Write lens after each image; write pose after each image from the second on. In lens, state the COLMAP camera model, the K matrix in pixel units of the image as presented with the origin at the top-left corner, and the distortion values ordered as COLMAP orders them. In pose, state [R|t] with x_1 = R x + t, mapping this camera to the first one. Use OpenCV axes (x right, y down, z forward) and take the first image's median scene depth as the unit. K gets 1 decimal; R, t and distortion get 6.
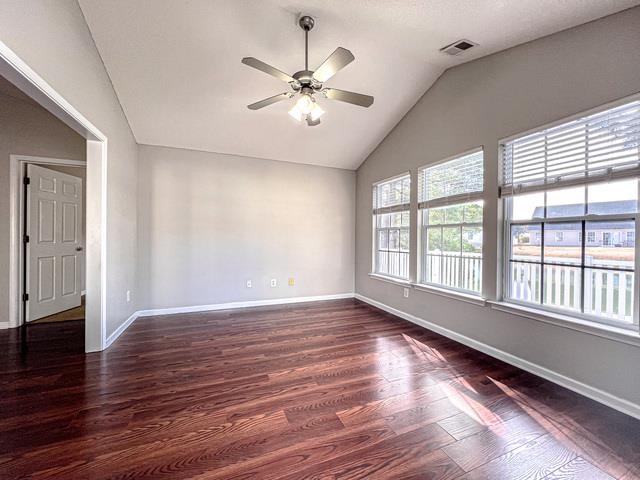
lens RADIAL K [[255.2, 0, 316.7], [0, 255.2, 238.4], [0, 0, 1]] dist [-0.002474, -0.000363]
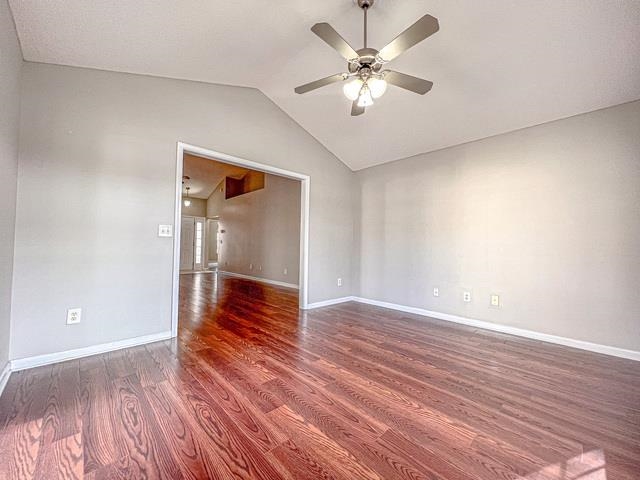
lens RADIAL K [[255.2, 0, 319.3], [0, 255.2, 239.1], [0, 0, 1]] dist [-0.002474, -0.000363]
pose [[0.368328, -0.030688, -0.929189, 0.721914], [-0.016705, 0.999075, -0.039618, 0.064974], [0.929546, 0.030115, 0.367475, 0.518855]]
